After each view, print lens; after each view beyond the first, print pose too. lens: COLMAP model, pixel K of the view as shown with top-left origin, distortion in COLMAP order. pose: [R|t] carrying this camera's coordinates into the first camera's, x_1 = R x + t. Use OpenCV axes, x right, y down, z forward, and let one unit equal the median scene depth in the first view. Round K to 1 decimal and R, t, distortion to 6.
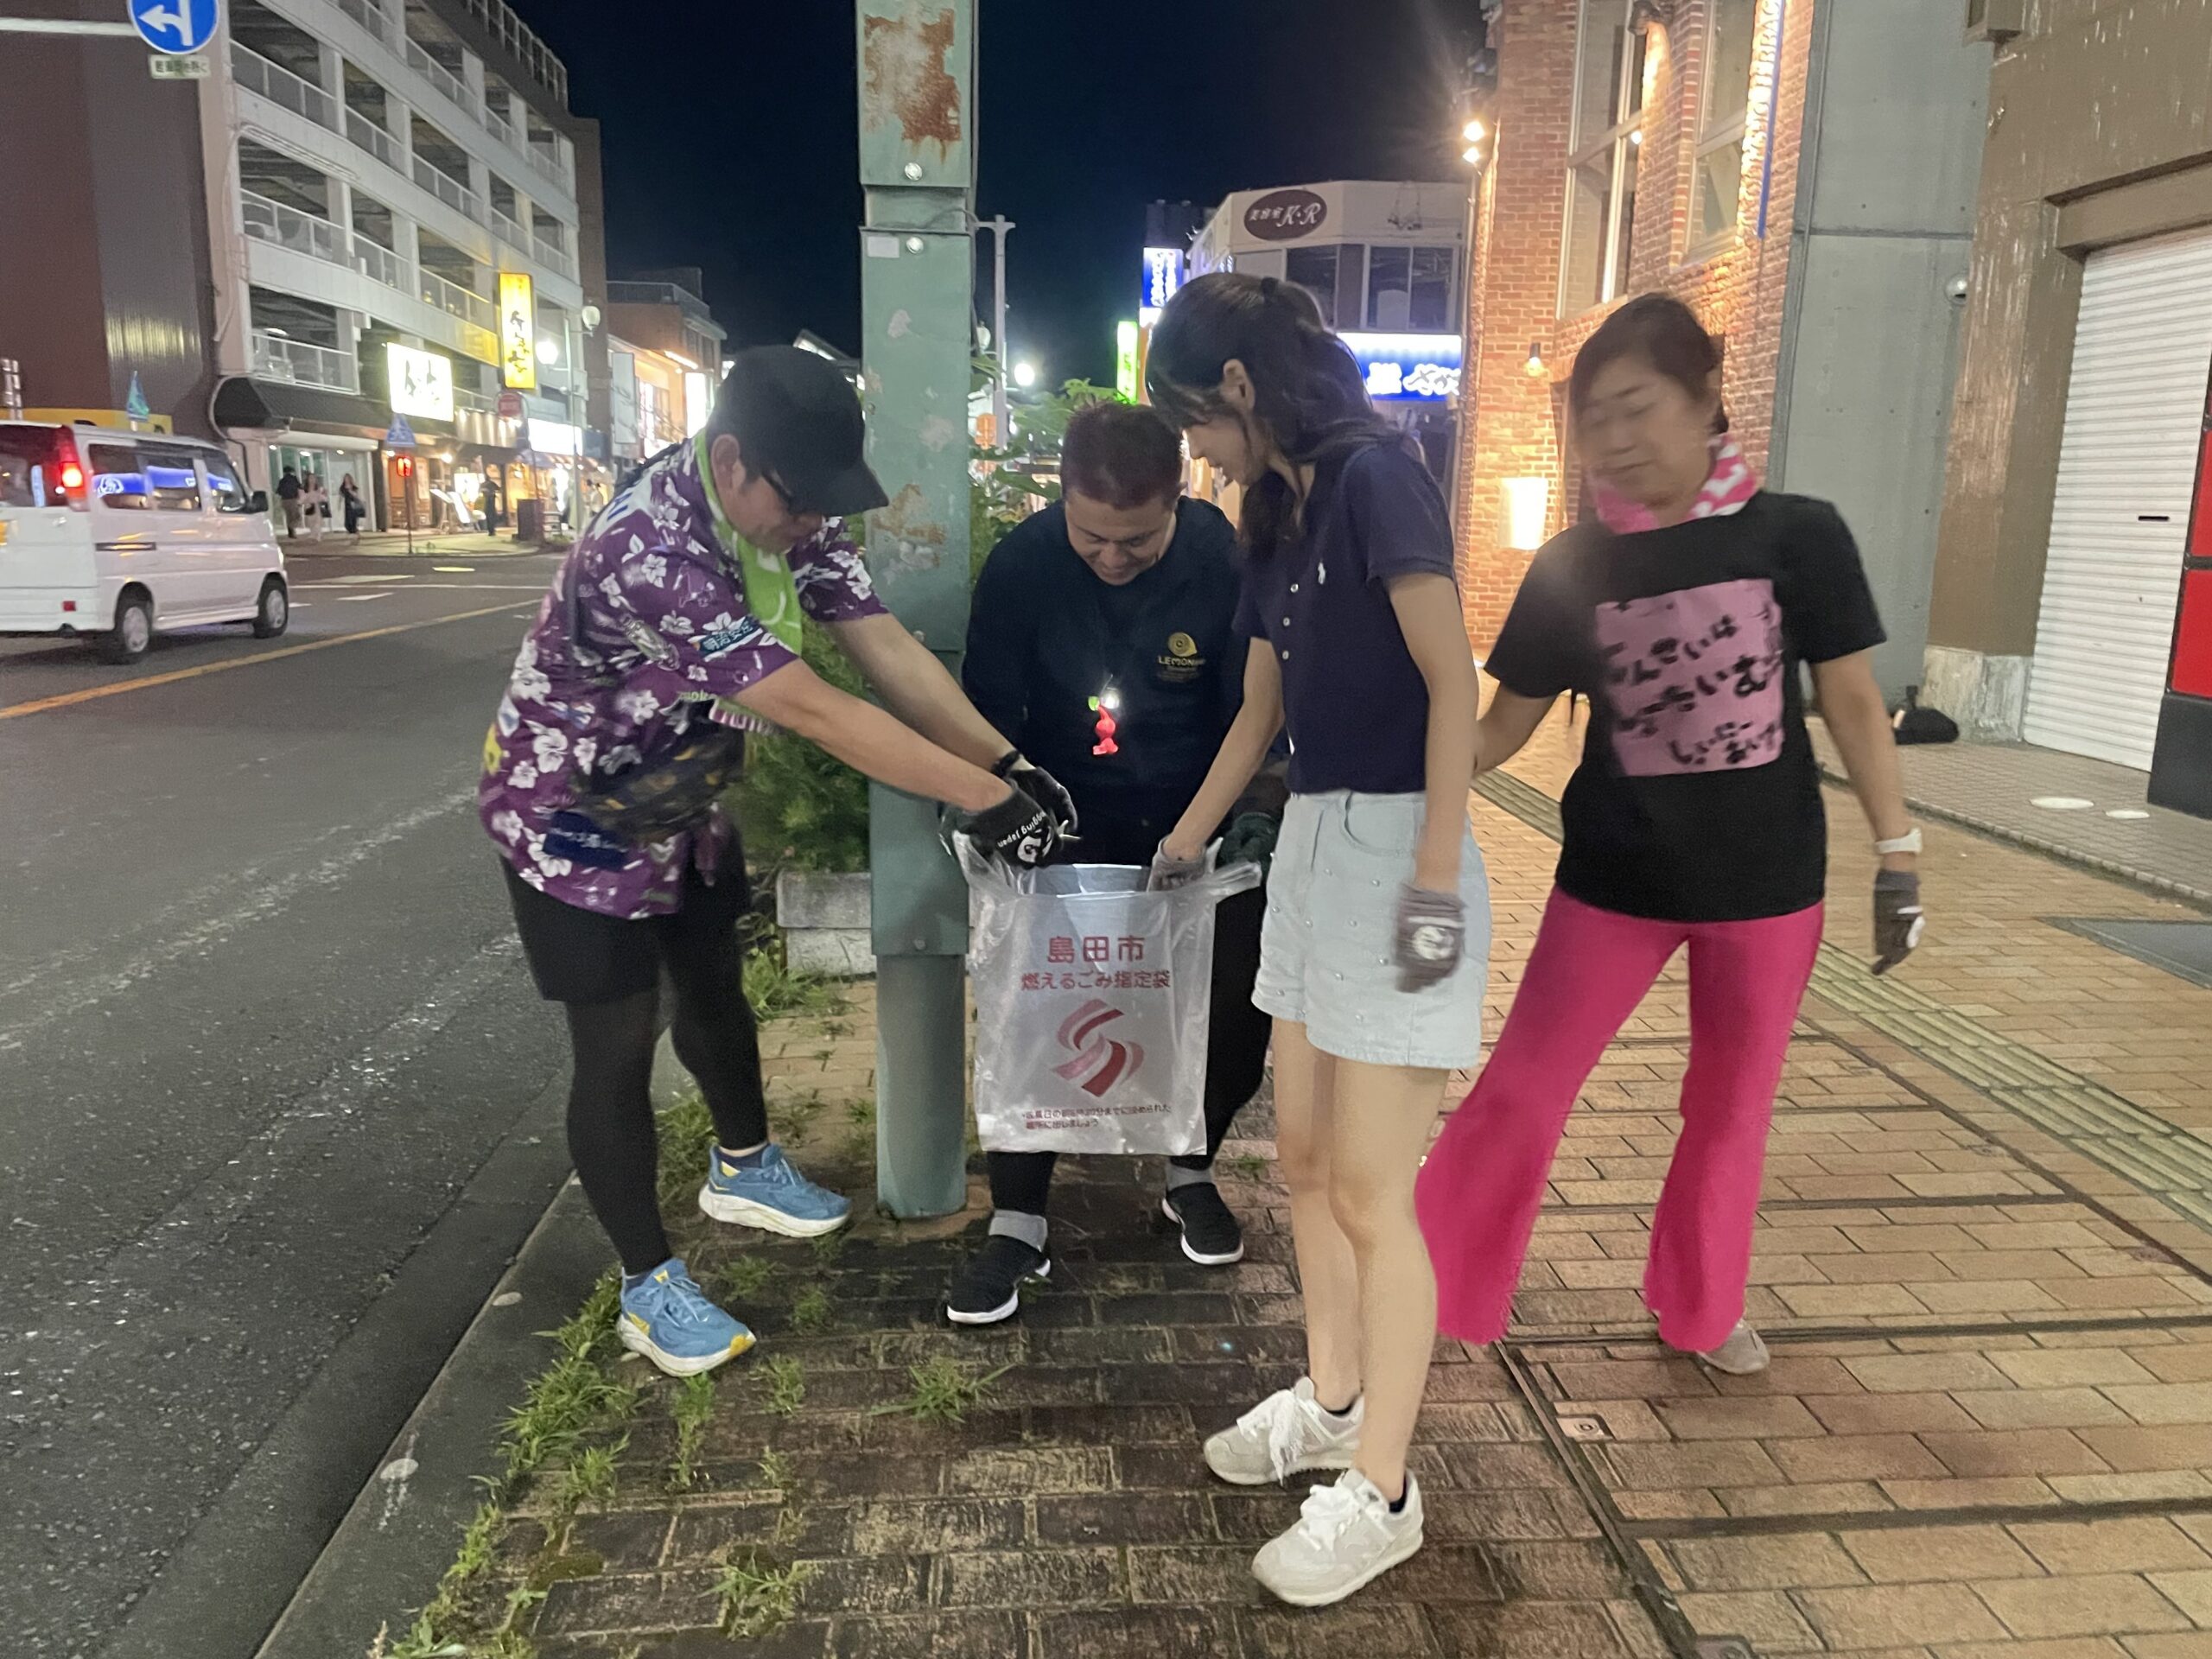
lens RADIAL K [[1670.2, 0, 1114.6], [0, 1670.2, 822.8], [0, 0, 1]] dist [0.044081, -0.000489]
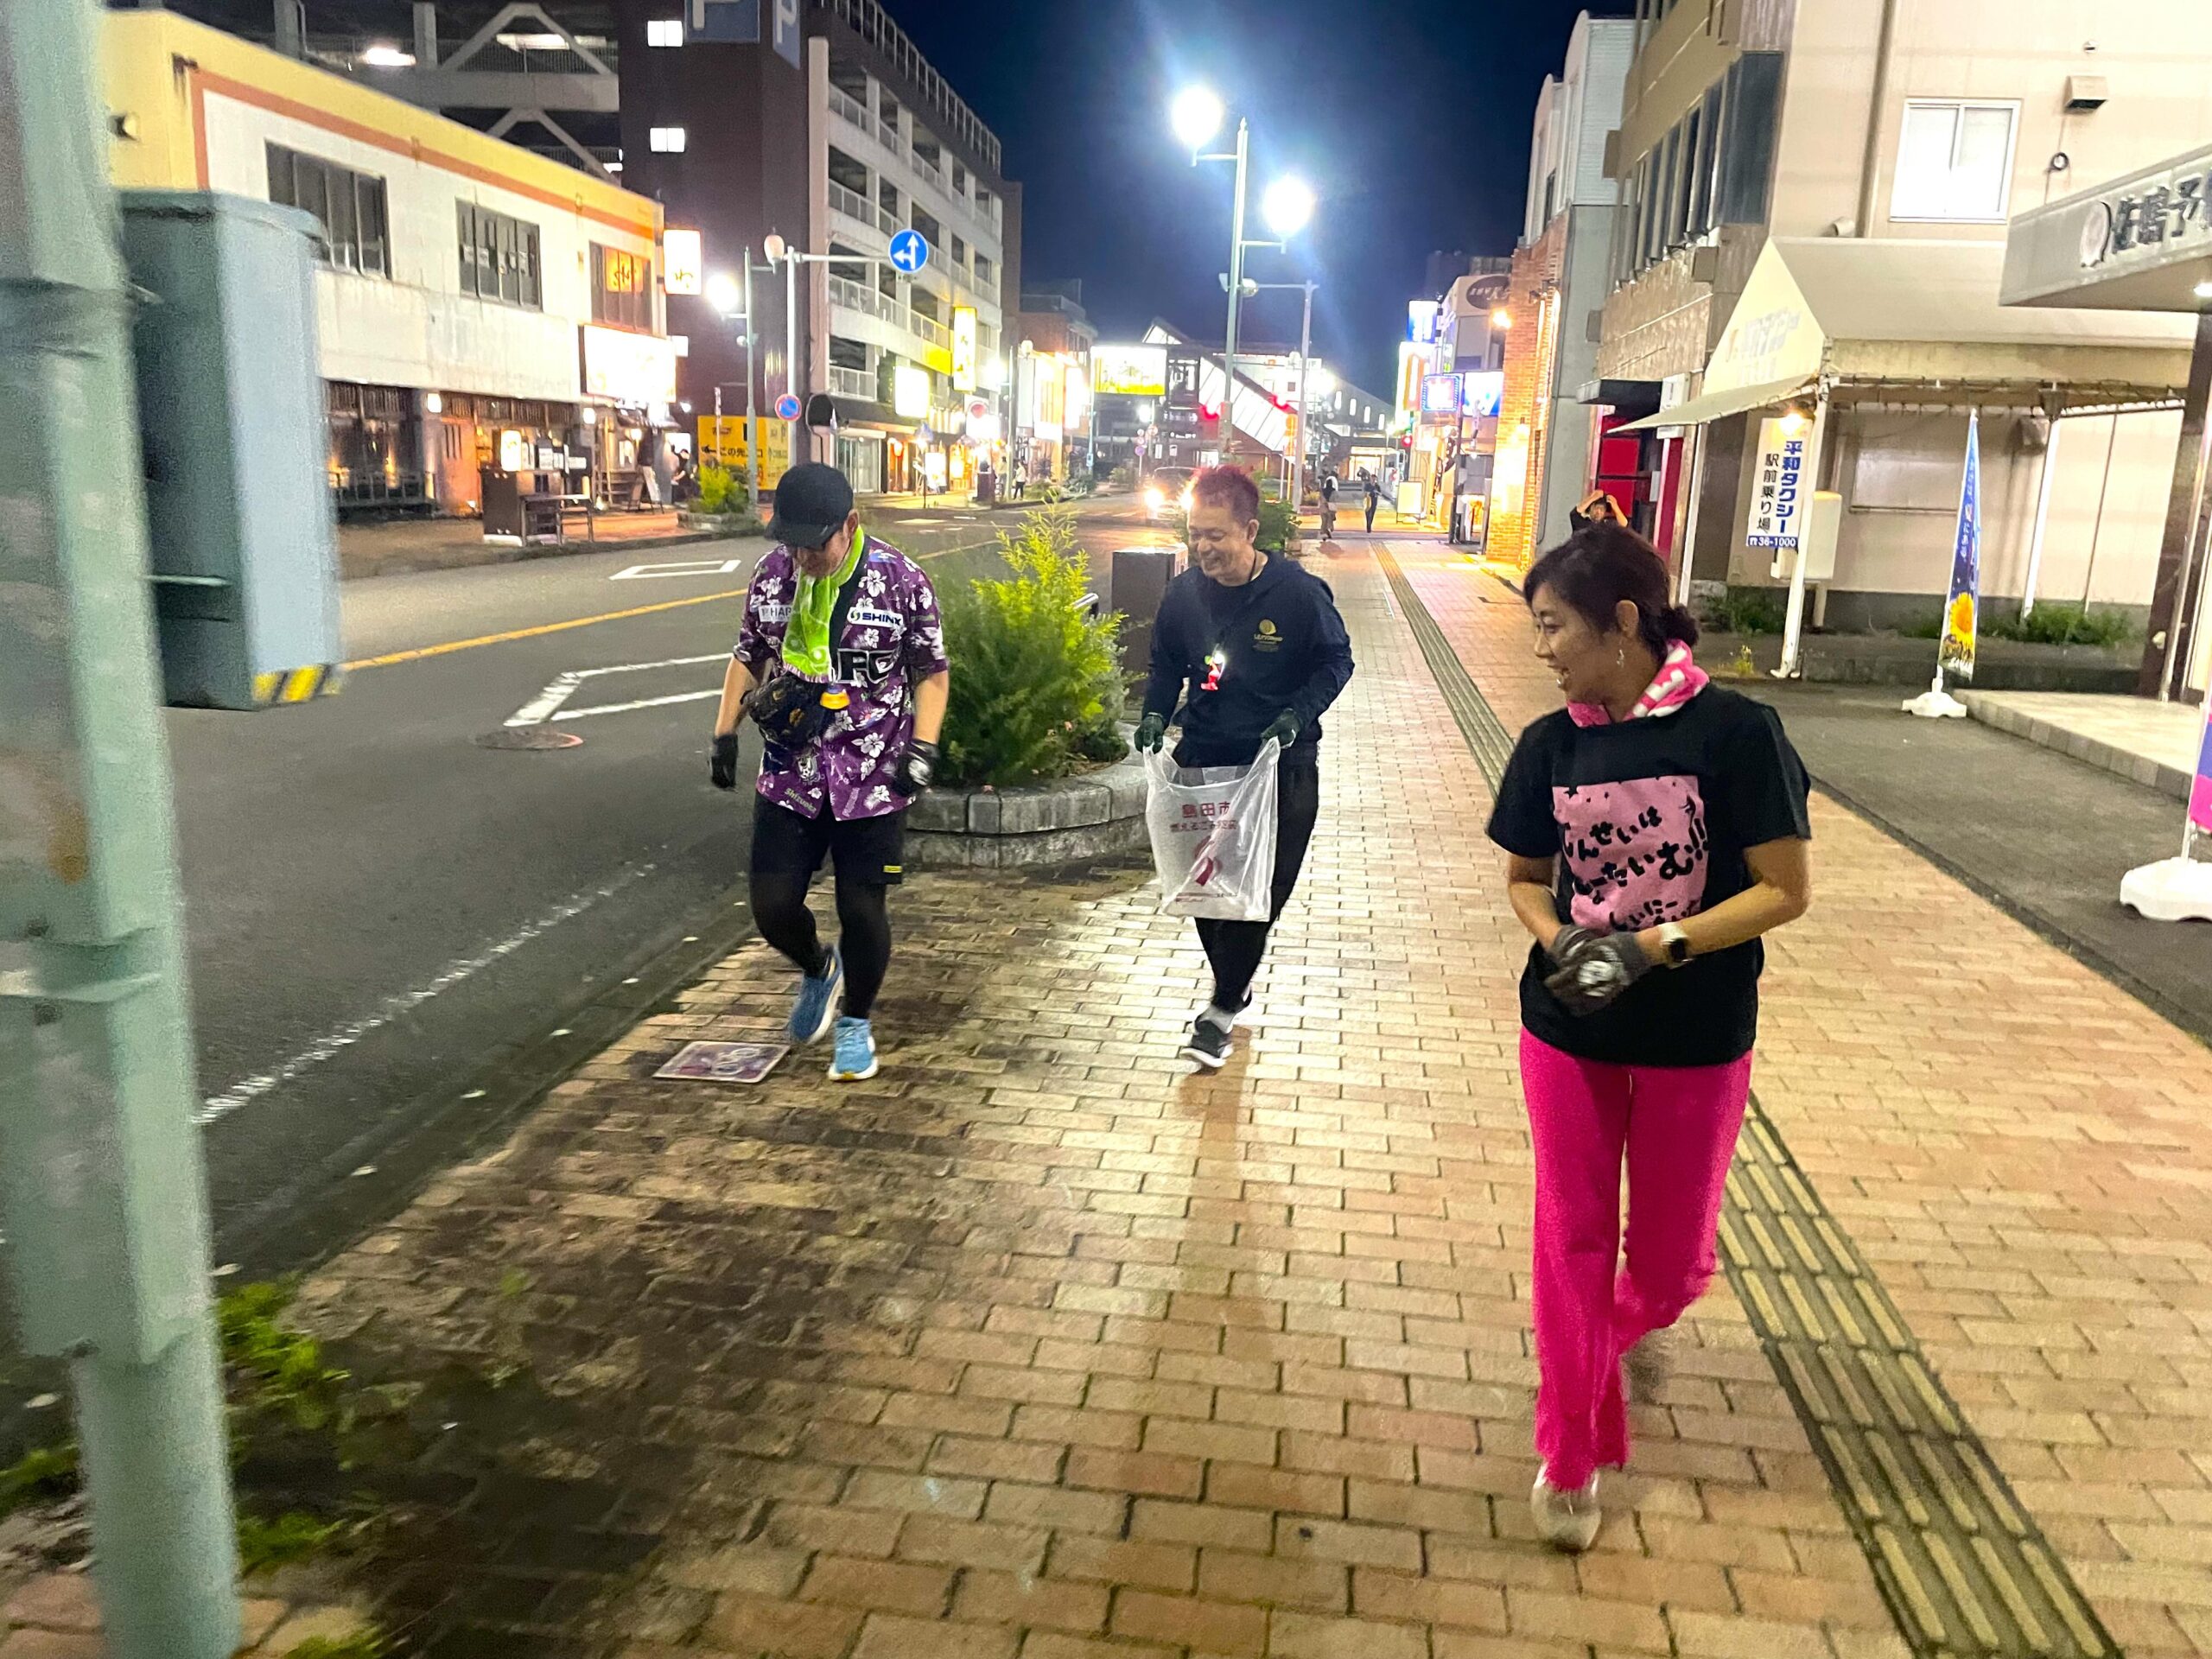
lens RADIAL K [[1670.2, 0, 1109.1], [0, 1670.2, 838.1], [0, 0, 1]] dist [0.044081, -0.000489]
pose [[0.980548, 0.055285, -0.188332, 0.051197], [-0.049837, 0.998194, 0.033545, 0.066498], [0.189846, -0.023507, 0.981532, -0.390948]]
